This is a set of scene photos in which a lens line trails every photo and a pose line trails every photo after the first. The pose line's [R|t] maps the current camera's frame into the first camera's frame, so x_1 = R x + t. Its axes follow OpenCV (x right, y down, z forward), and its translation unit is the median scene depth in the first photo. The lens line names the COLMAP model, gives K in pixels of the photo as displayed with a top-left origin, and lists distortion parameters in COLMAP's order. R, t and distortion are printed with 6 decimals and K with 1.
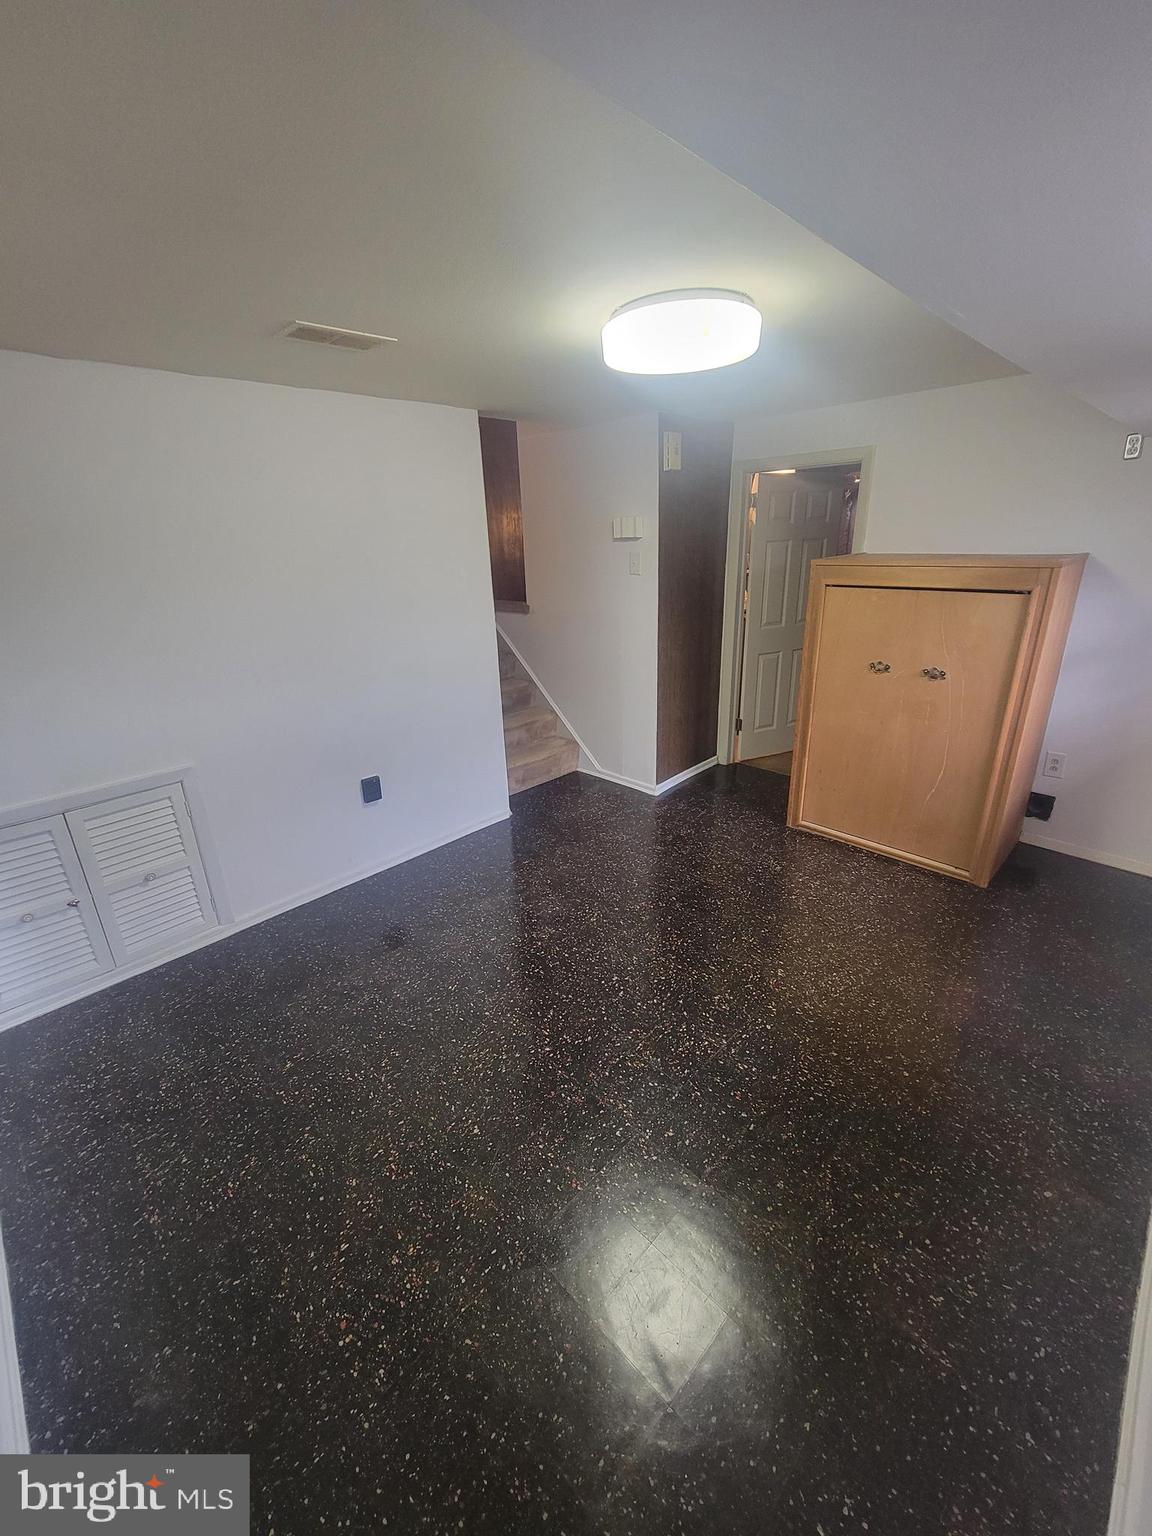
lens RADIAL K [[623.9, 0, 576.3], [0, 623.9, 764.2], [0, 0, 1]] dist [0.001581, 0.000005]
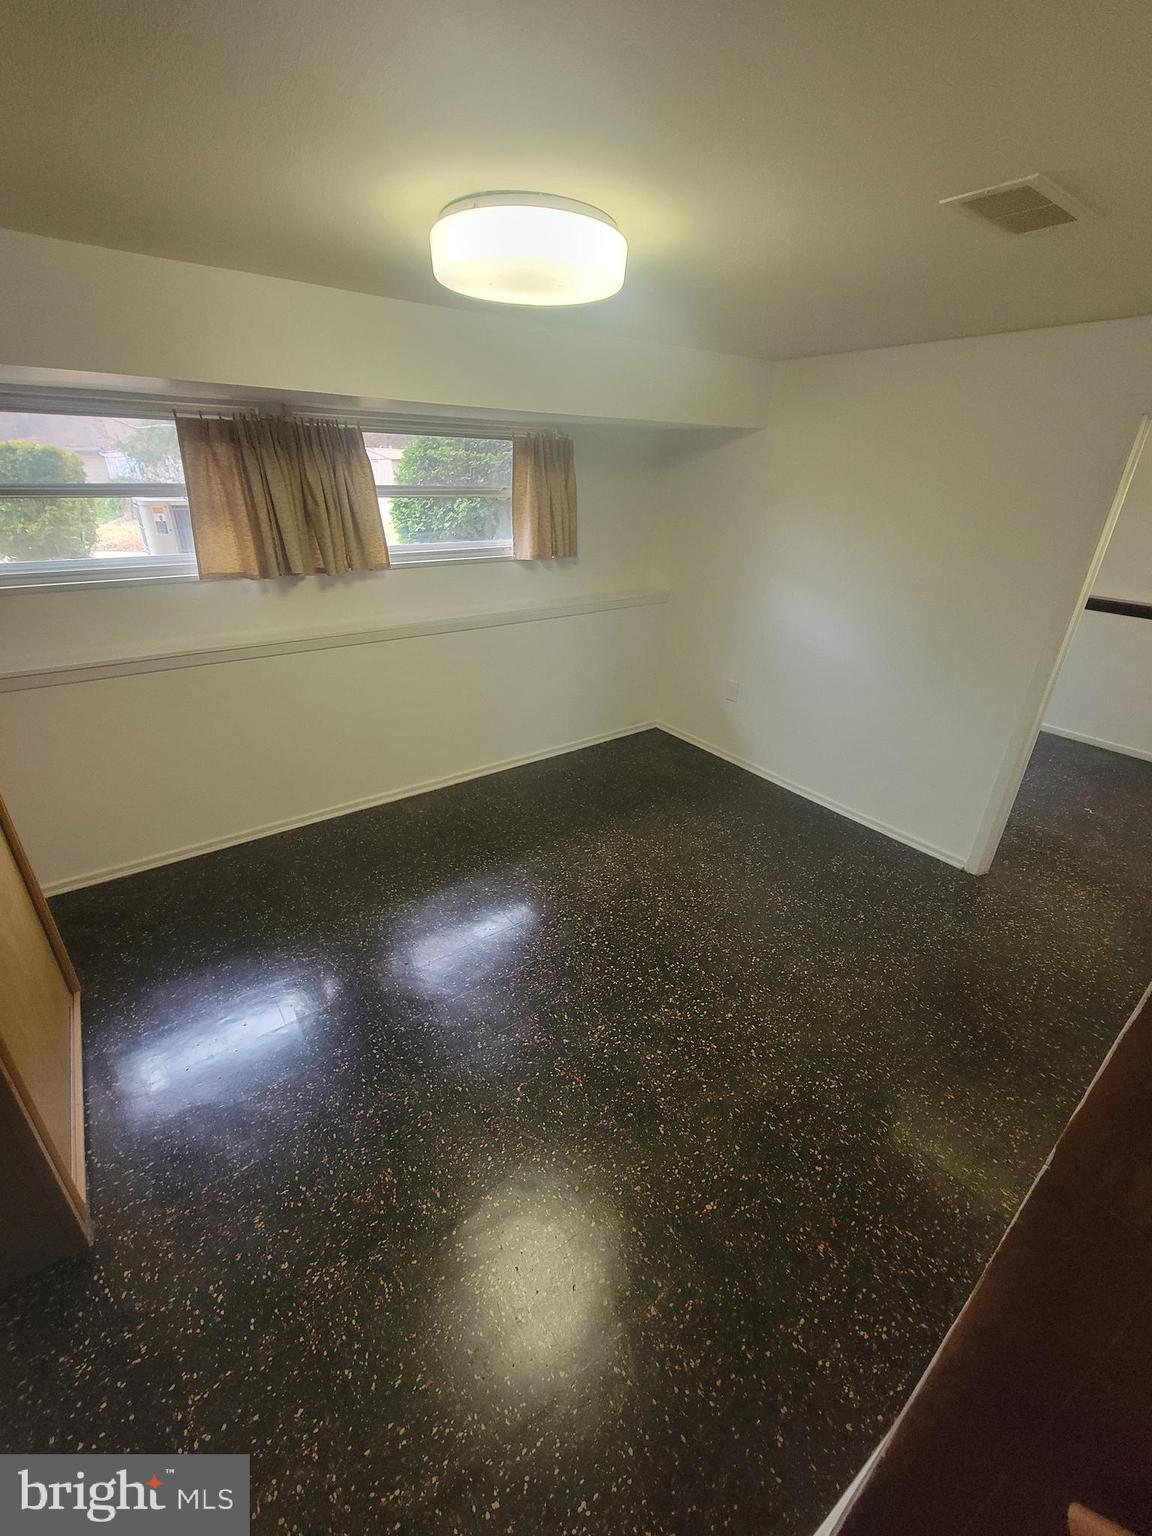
lens RADIAL K [[623.9, 0, 573.7], [0, 623.9, 765.4], [0, 0, 1]] dist [0.001581, 0.000005]
pose [[-0.988002, -0.058799, 0.142813, -0.036505], [0.061869, 0.696573, 0.714813, -0.644543], [-0.141510, 0.715072, -0.684577, 1.625116]]
